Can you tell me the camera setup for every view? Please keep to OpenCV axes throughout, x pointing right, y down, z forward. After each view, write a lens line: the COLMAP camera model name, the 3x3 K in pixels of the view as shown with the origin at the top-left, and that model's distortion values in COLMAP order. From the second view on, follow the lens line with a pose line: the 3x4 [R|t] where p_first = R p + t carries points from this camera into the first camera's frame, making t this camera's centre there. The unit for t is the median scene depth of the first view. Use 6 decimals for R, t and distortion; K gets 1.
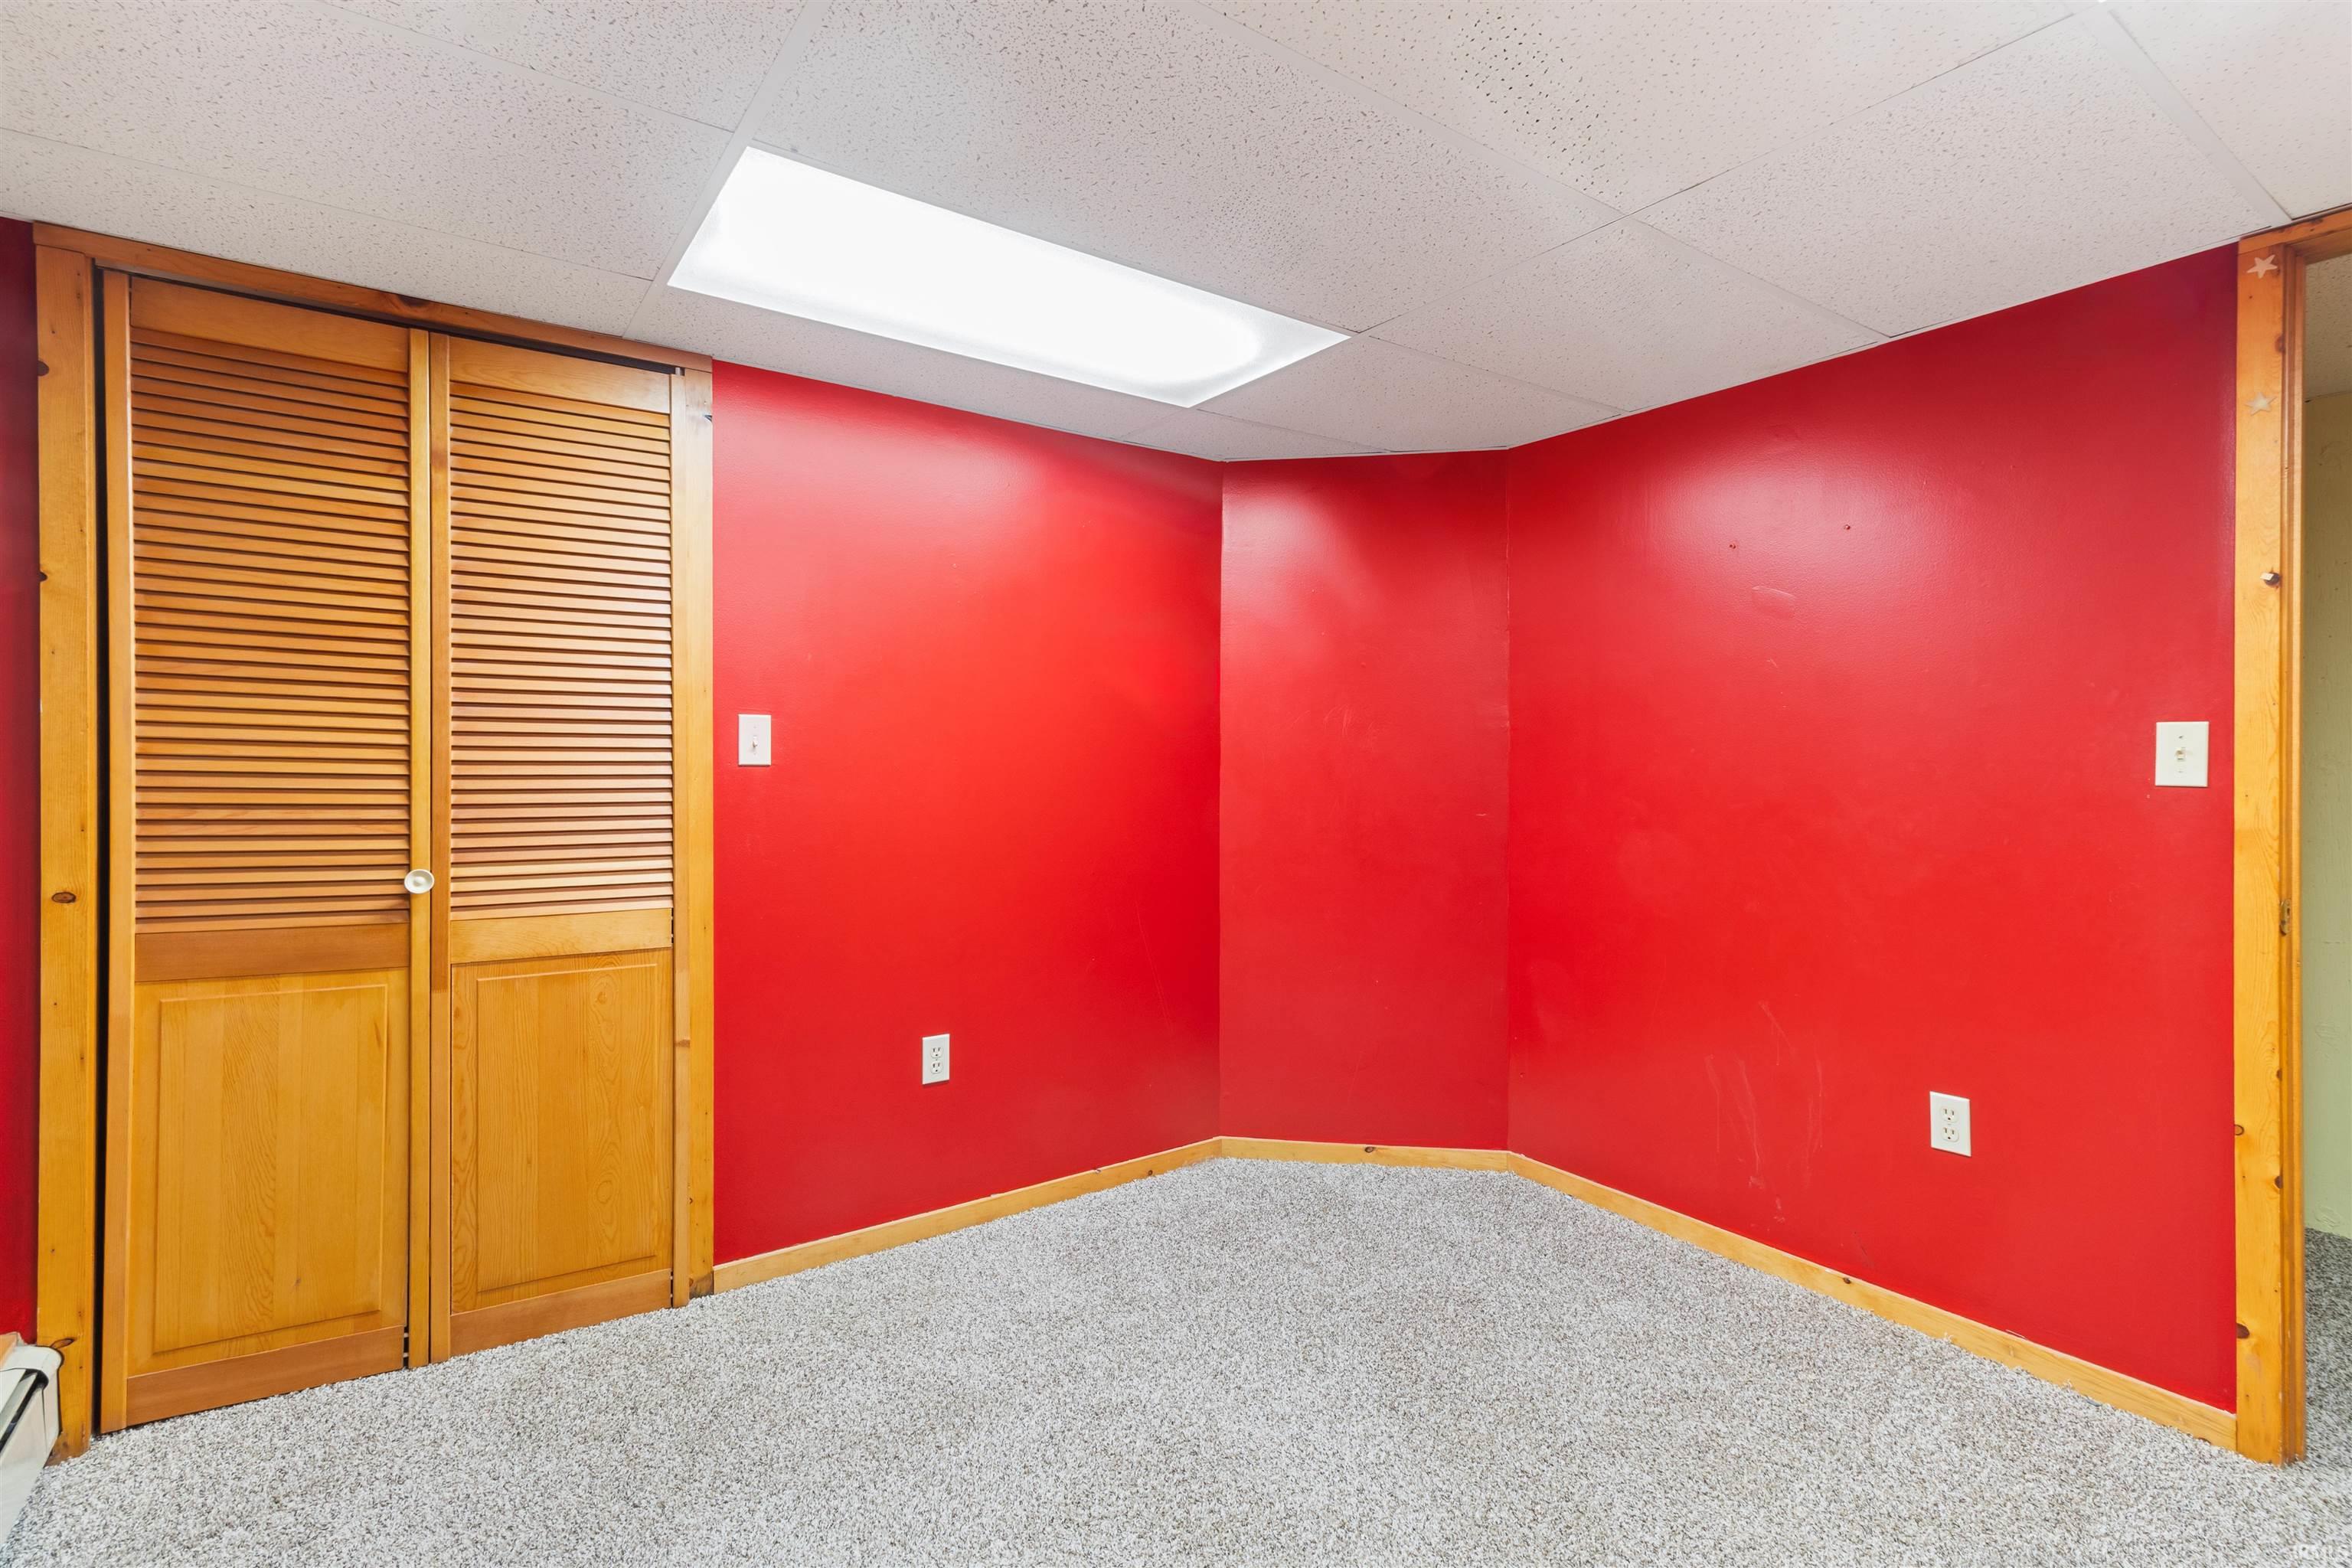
lens RADIAL K [[1103.3, 0, 1176.0], [0, 1103.3, 784.0], [0, 0, 1]] dist [-0.000474, -0.000474]
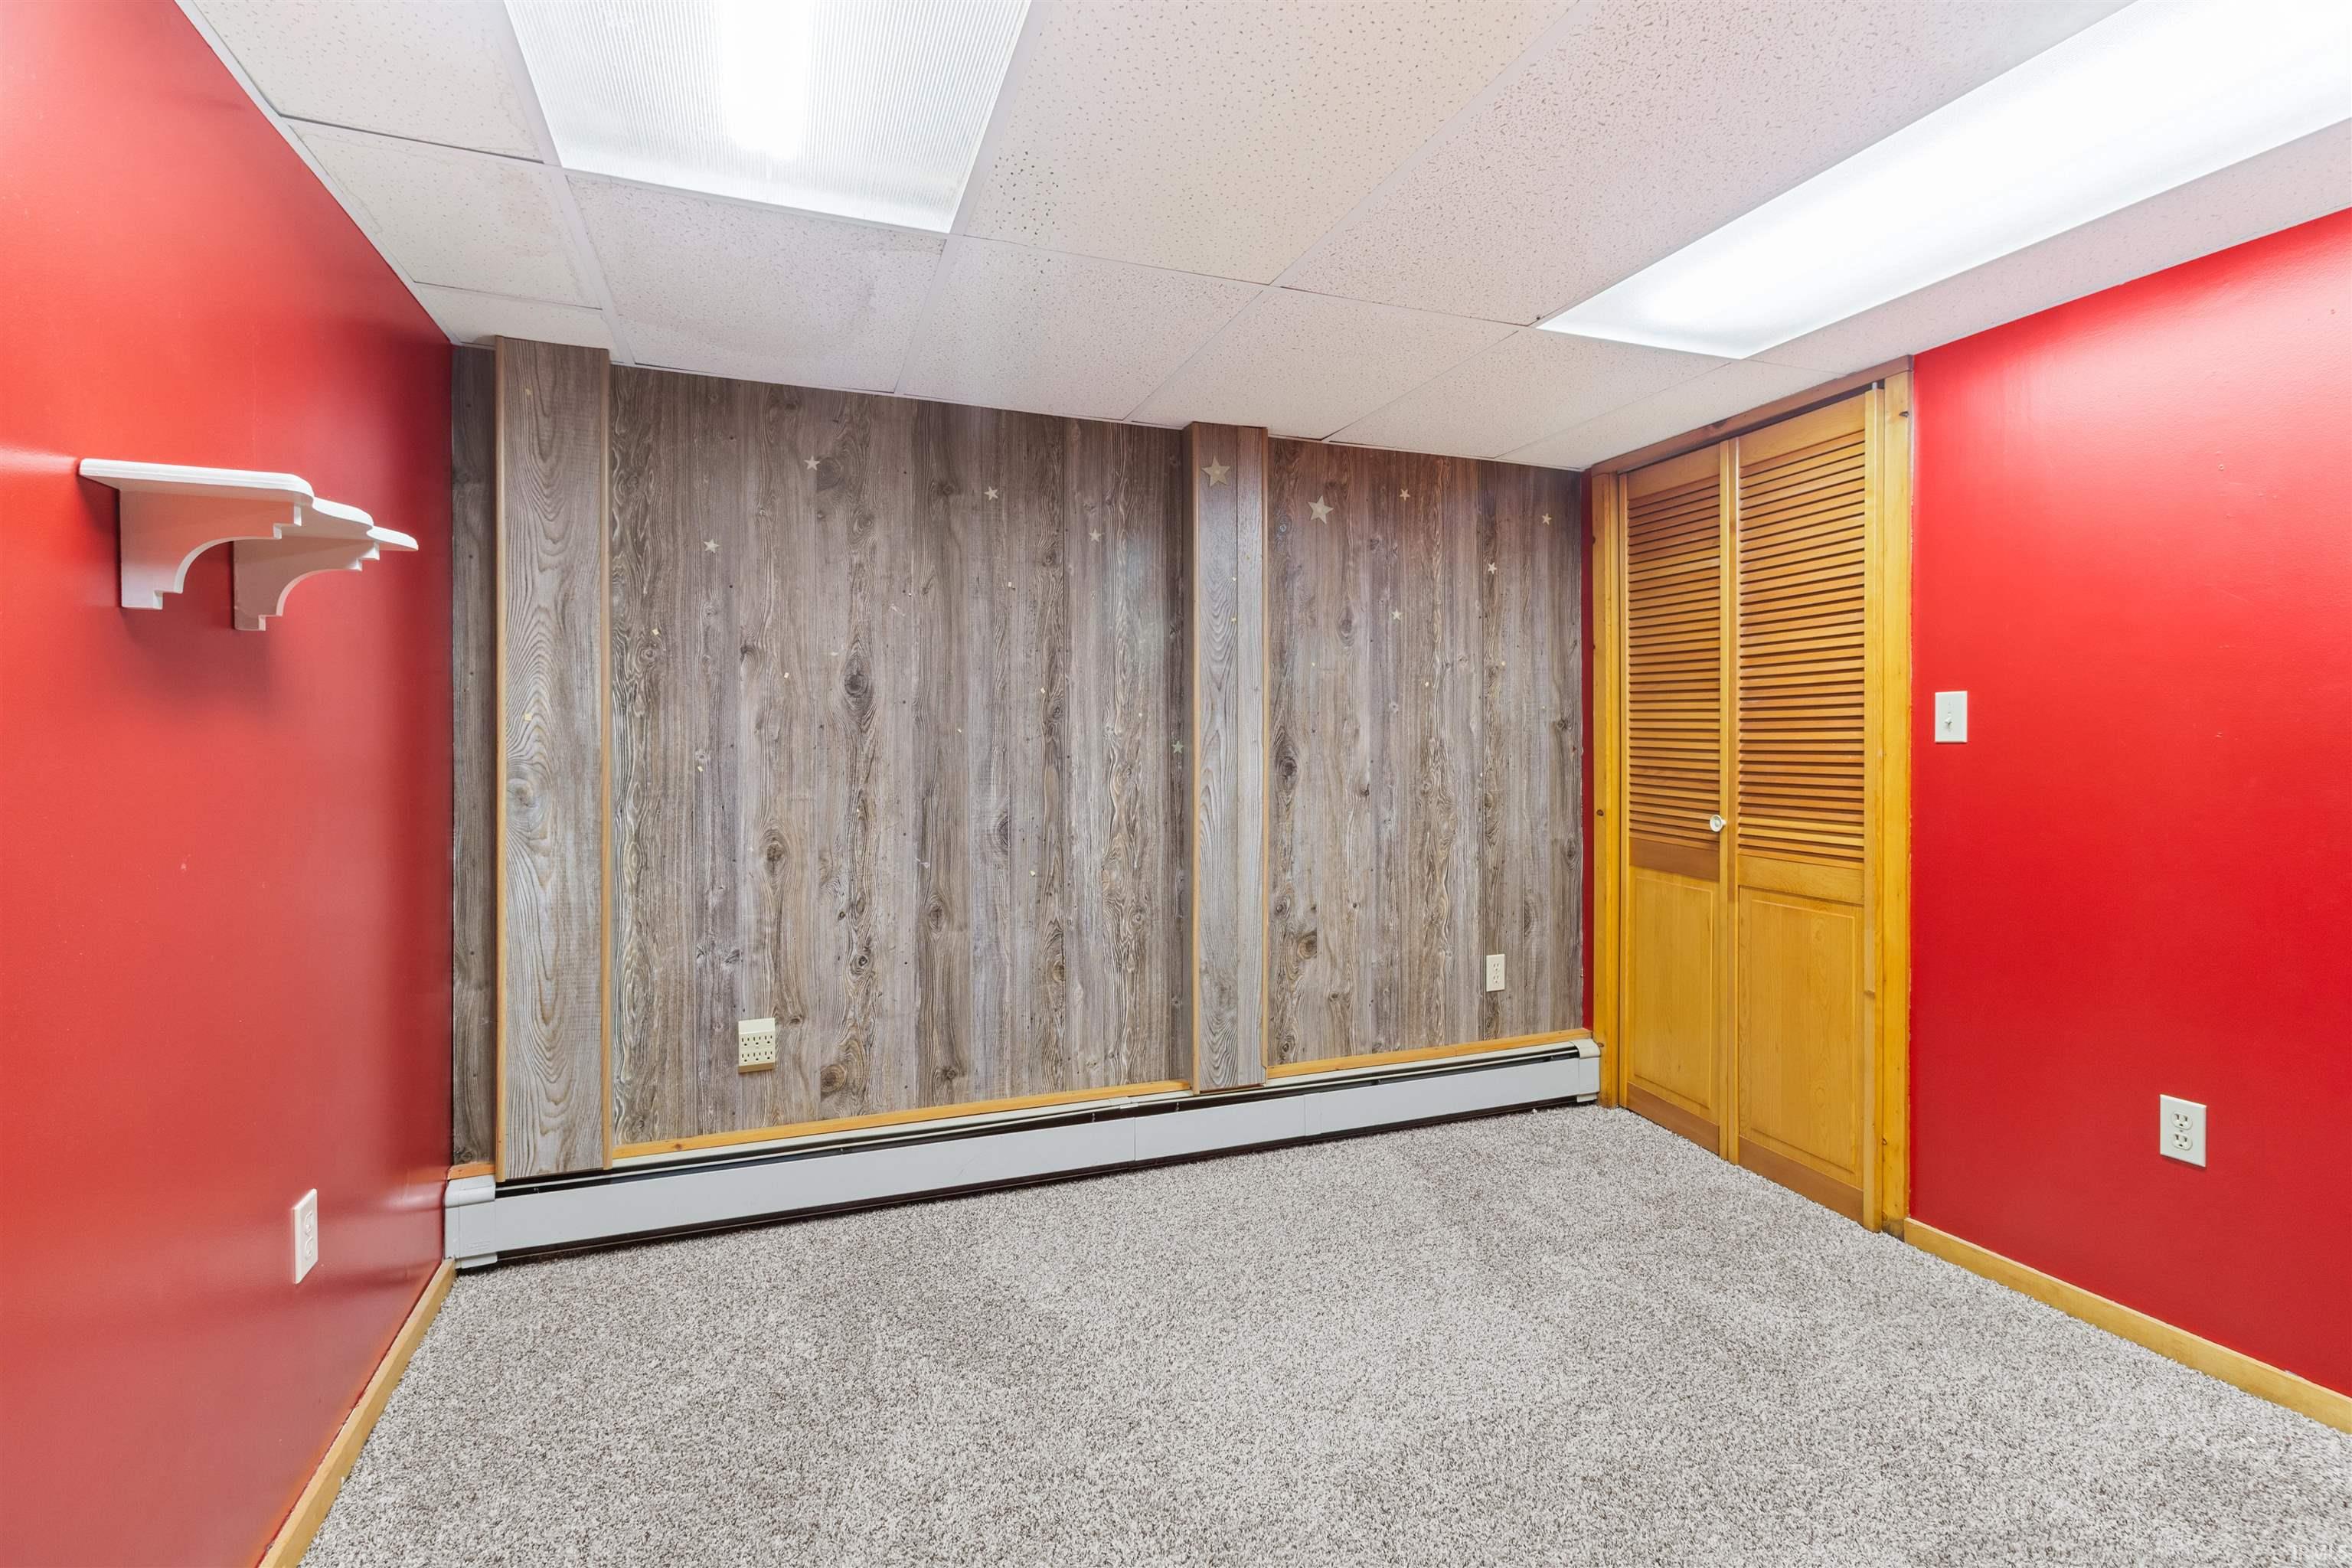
lens RADIAL K [[1089.3, 0, 1187.6], [0, 1089.3, 755.7], [0, 0, 1]] dist [0.003150, 0.000814]
pose [[-0.256095, 0.016485, -0.966511, 0.721884], [-0.004341, 0.999825, 0.018204, -0.019291], [0.966642, 0.008858, -0.255978, 0.566454]]
